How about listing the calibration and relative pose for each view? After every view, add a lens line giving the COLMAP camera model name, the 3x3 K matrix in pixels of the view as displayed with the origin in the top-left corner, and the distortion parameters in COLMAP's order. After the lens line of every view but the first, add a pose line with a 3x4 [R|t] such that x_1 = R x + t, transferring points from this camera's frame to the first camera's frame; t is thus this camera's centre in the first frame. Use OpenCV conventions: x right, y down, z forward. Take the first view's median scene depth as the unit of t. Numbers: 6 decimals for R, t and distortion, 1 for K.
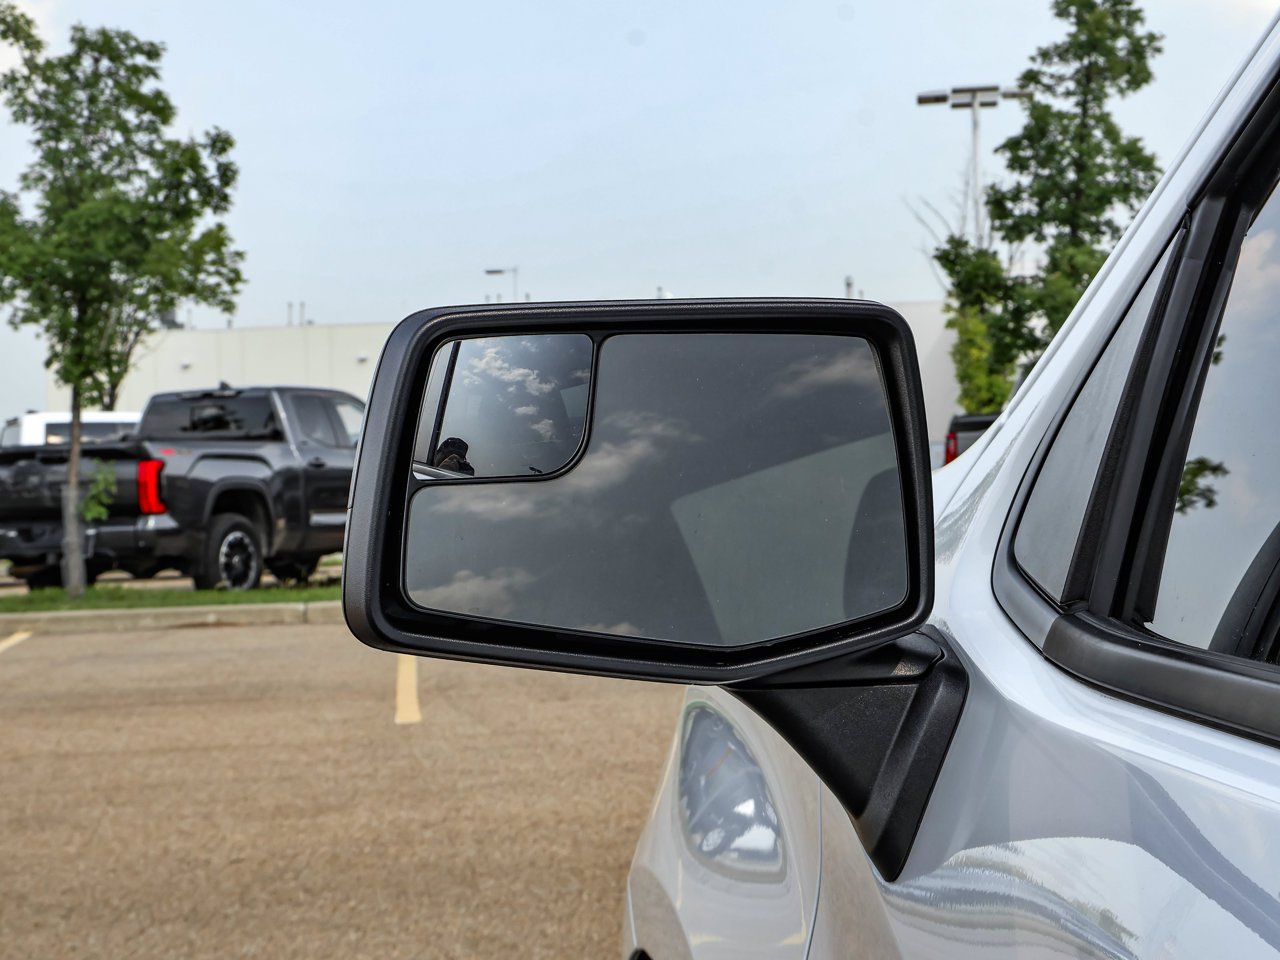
lens RADIAL K [[2341.2, 0, 635.8], [0, 2341.2, 479.9], [0, 0, 1]] dist [0.015032, -0.266035]
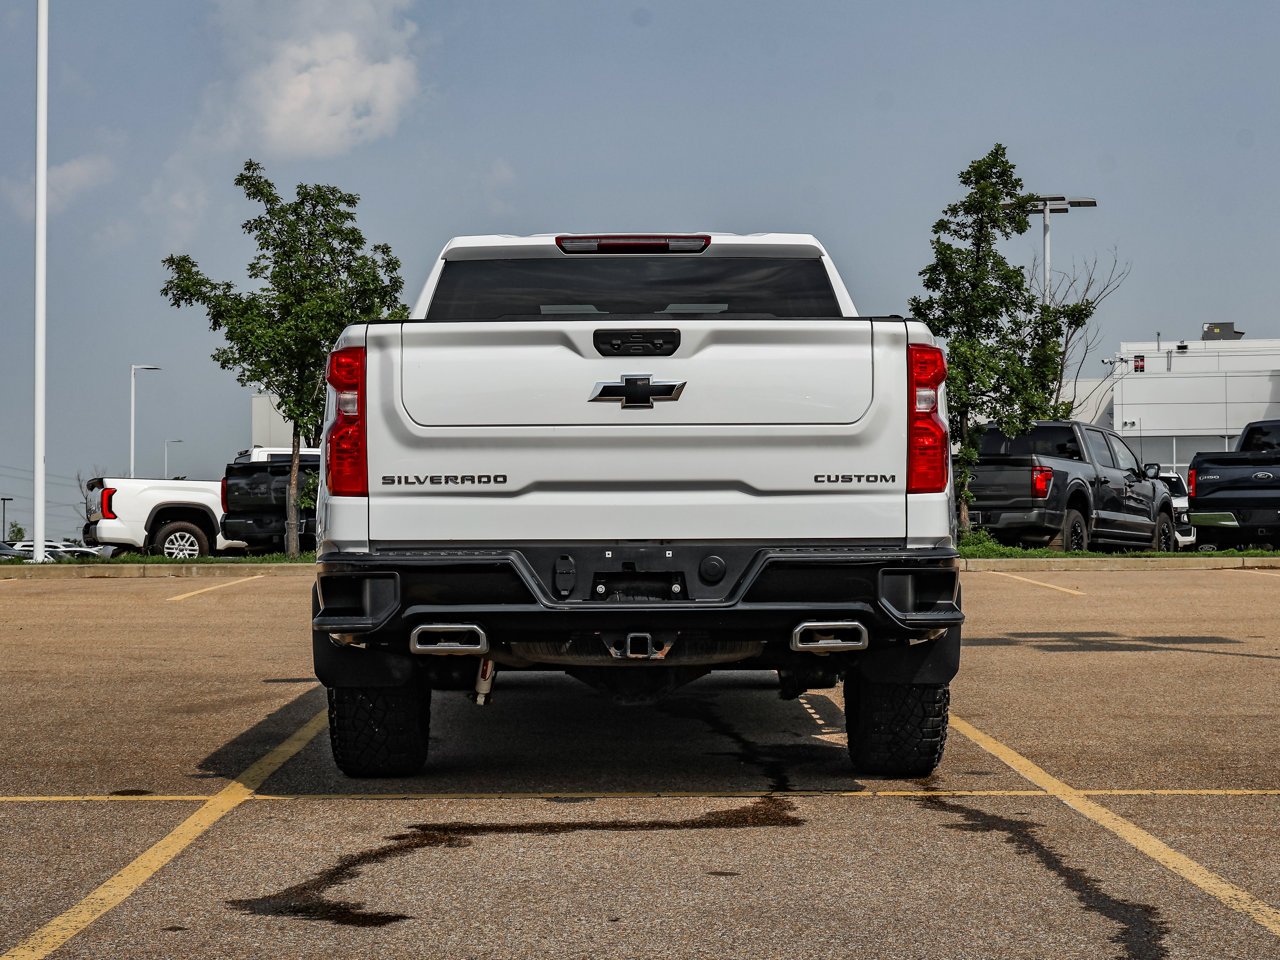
lens RADIAL K [[2429.0, 0, 646.0], [0, 2429.0, 527.5], [0, 0, 1]] dist [0.019352, 0.065117]
pose [[0.996409, 0.023907, -0.081223, 0.112094], [-0.024899, 0.999627, -0.011216, 0.038892], [0.080925, 0.013198, 0.996633, -0.528233]]
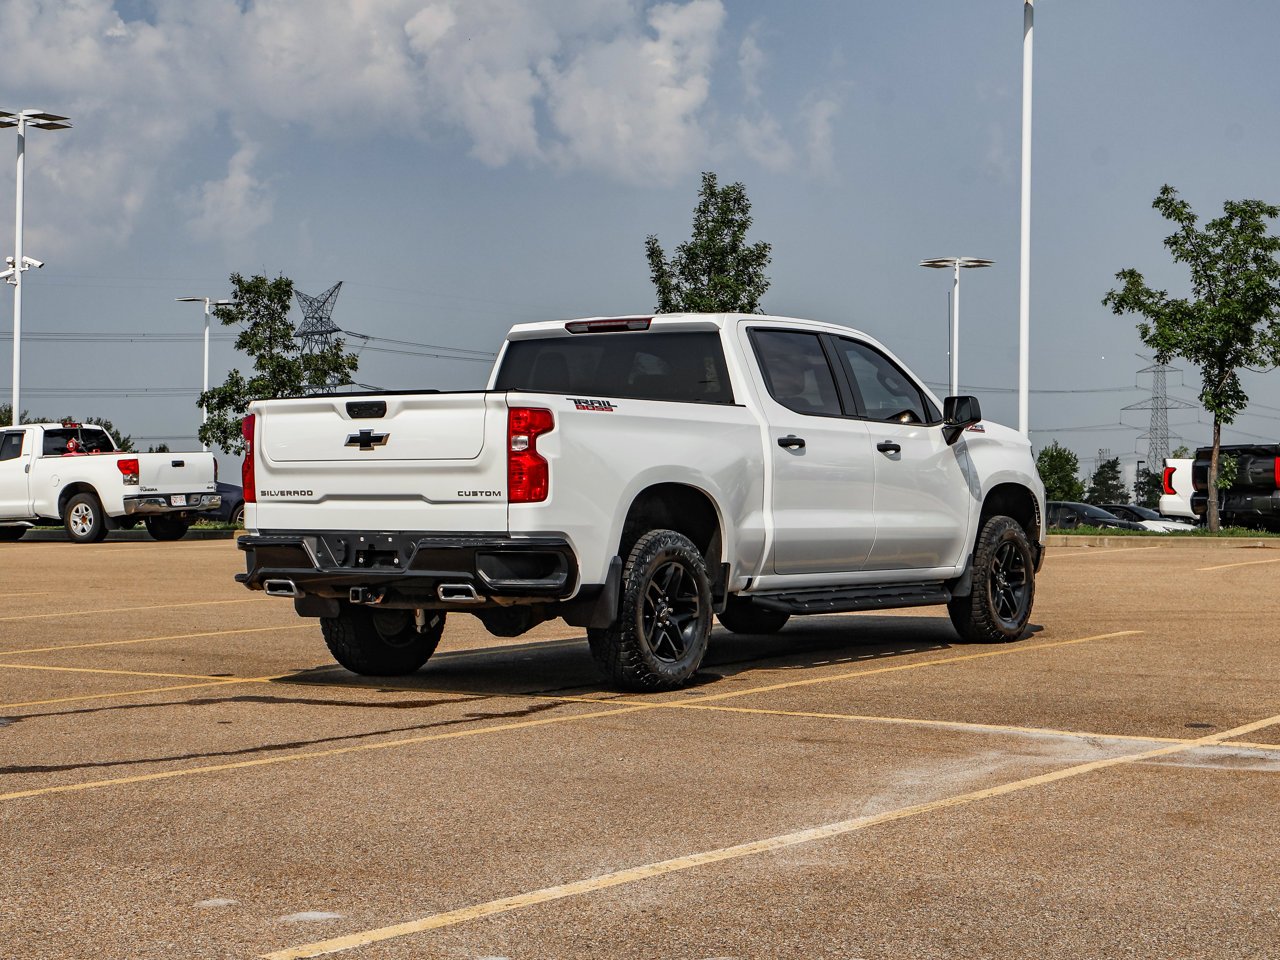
lens RADIAL K [[2341.2, 0, 635.8], [0, 2341.2, 479.9], [0, 0, 1]] dist [0.015032, -0.266035]
pose [[0.764793, 0.024538, -0.643809, 0.515951], [-0.031114, 0.999515, 0.001134, 0.020879], [0.643524, 0.019164, 0.765186, -0.562507]]
